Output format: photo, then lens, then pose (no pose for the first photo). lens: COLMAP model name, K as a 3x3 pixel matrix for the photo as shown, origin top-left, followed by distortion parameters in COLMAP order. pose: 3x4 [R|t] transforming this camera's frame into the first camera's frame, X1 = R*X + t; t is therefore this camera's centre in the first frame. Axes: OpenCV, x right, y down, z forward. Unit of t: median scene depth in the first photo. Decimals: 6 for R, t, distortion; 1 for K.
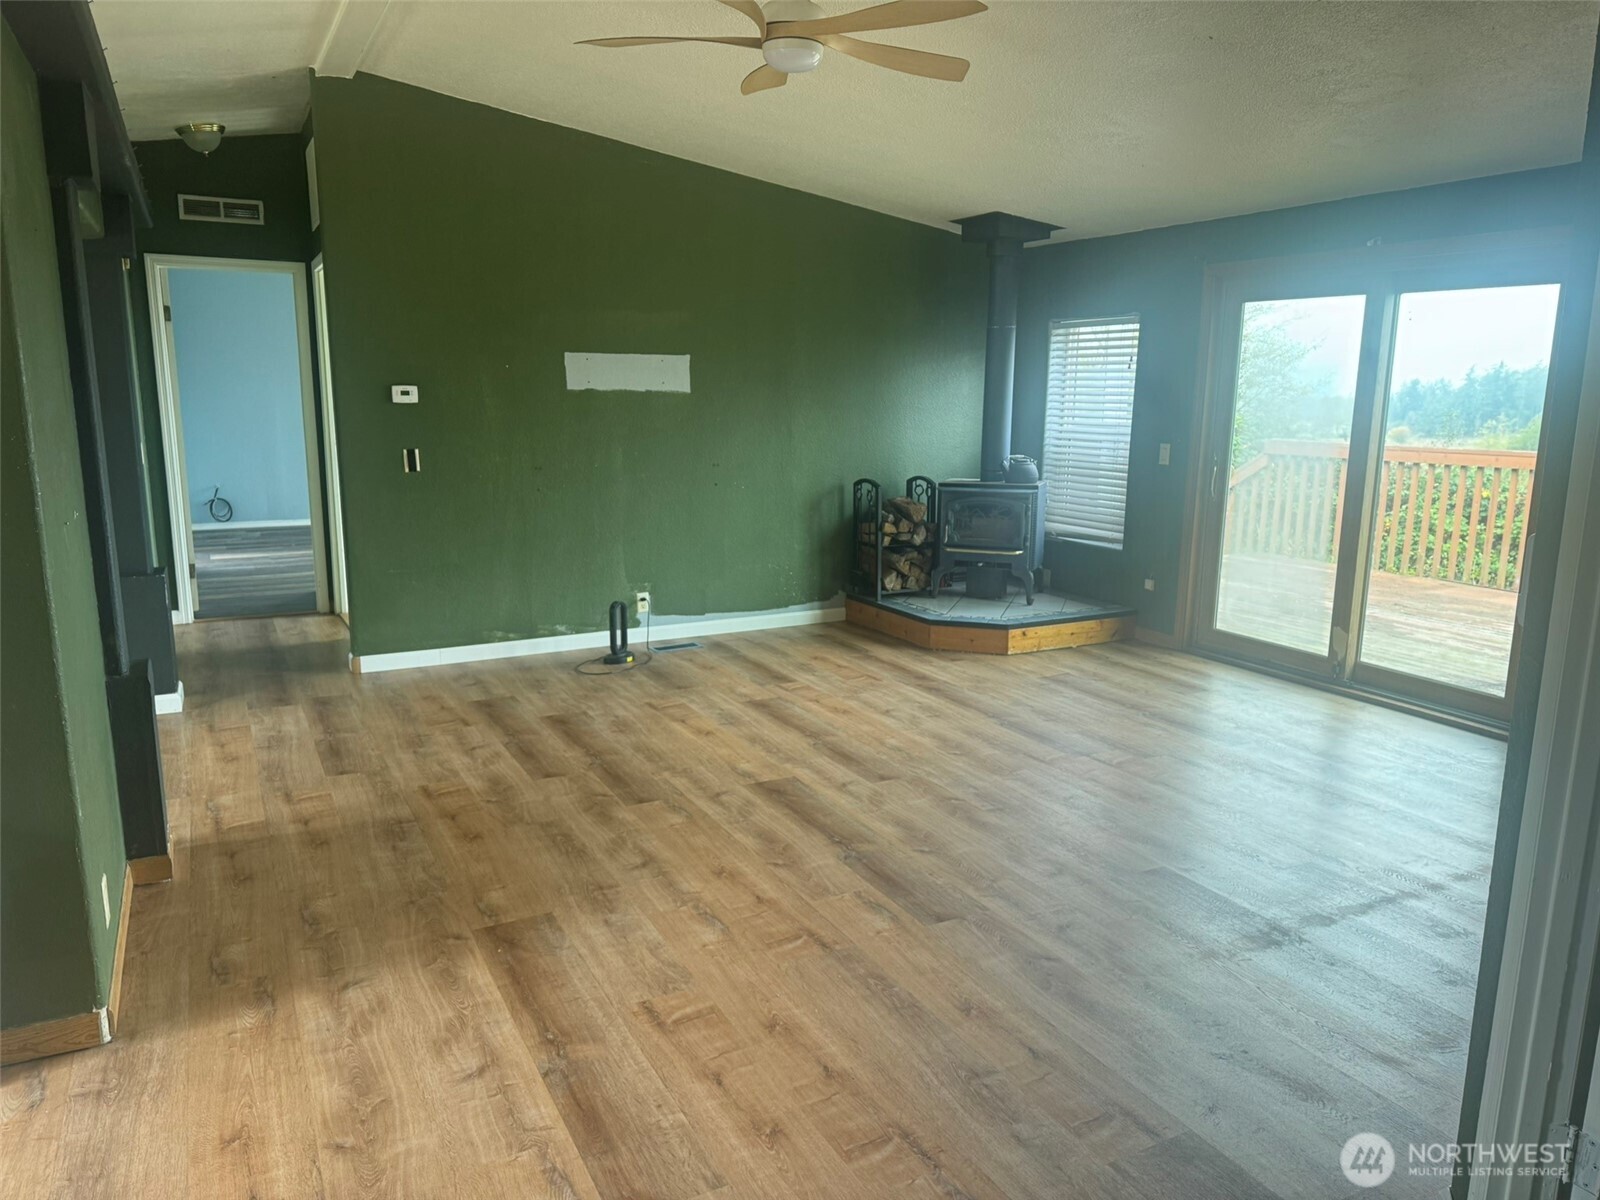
lens RADIAL K [[1094.8, 0, 794.7], [0, 1094.8, 592.6], [0, 0, 1]] dist [0.007409, -0.026431]
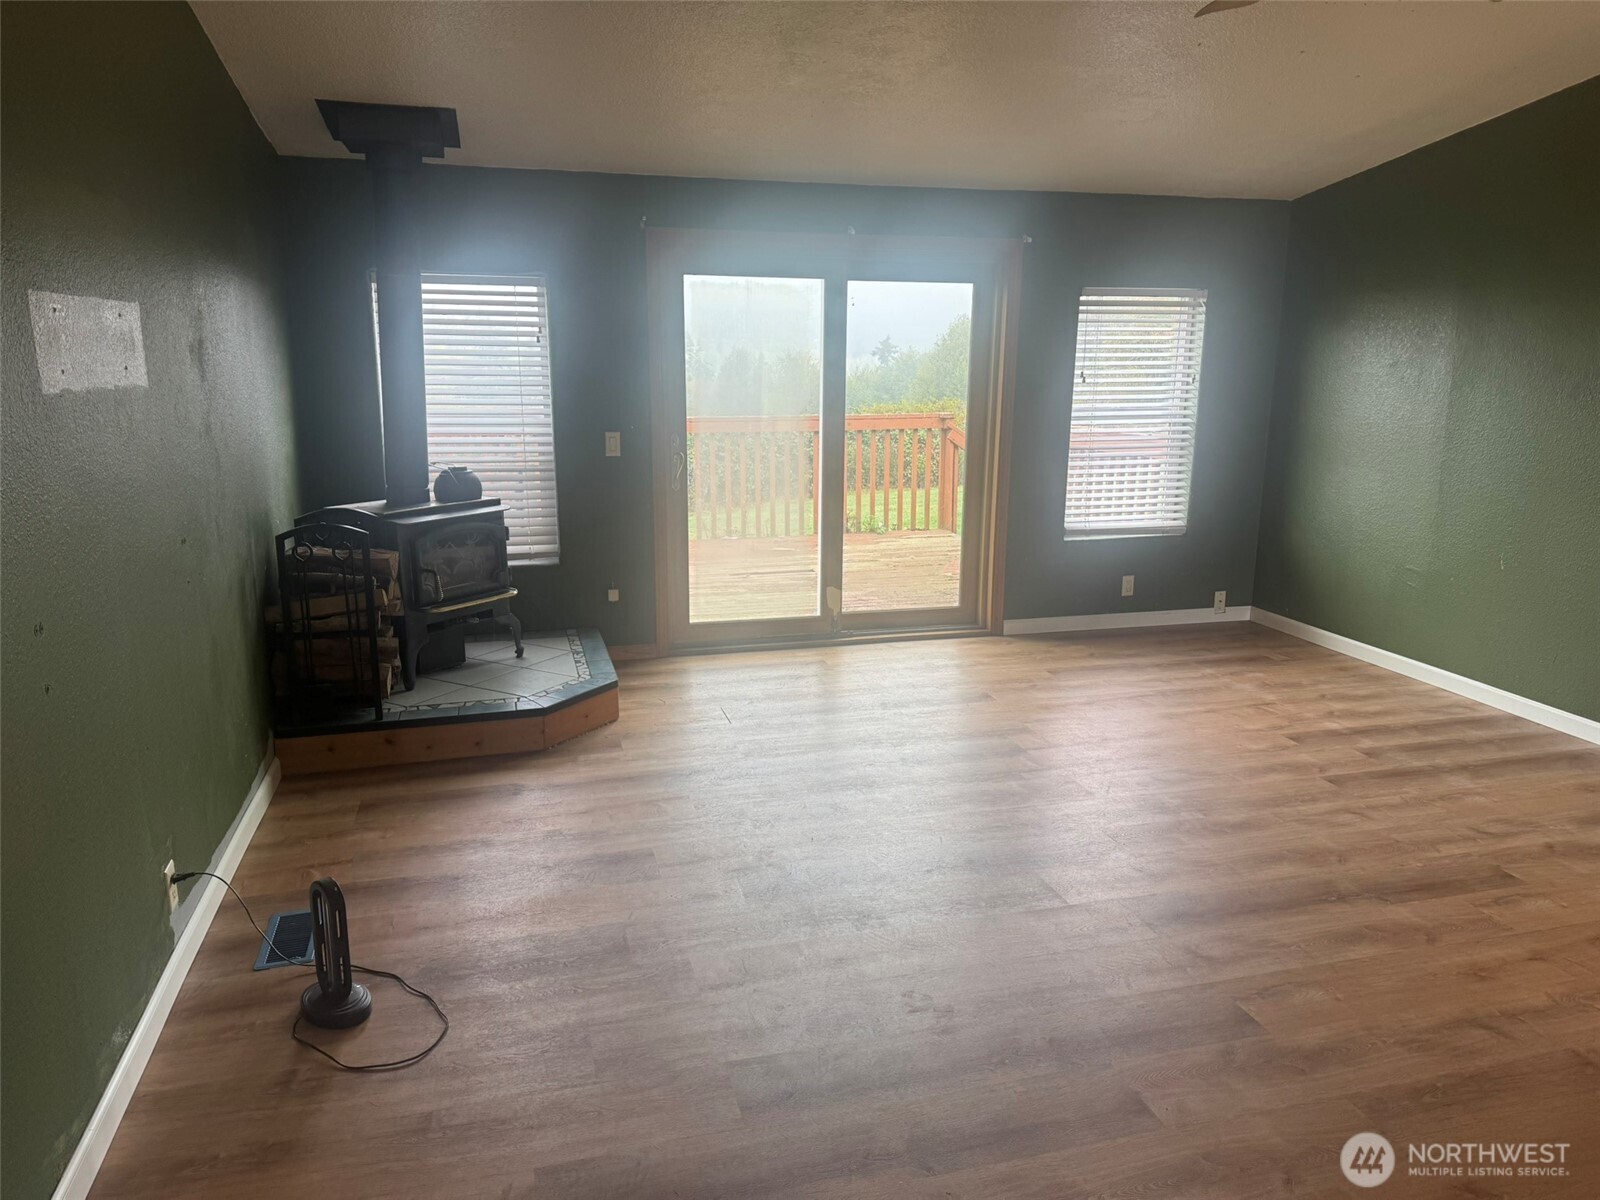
lens RADIAL K [[1094.8, 0, 794.7], [0, 1094.8, 592.6], [0, 0, 1]] dist [0.007409, -0.026431]
pose [[0.238146, -0.209818, 0.948295, -0.555362], [0.181102, 0.968855, 0.168887, -0.155549], [-0.954195, 0.131519, 0.268727, 0.756151]]
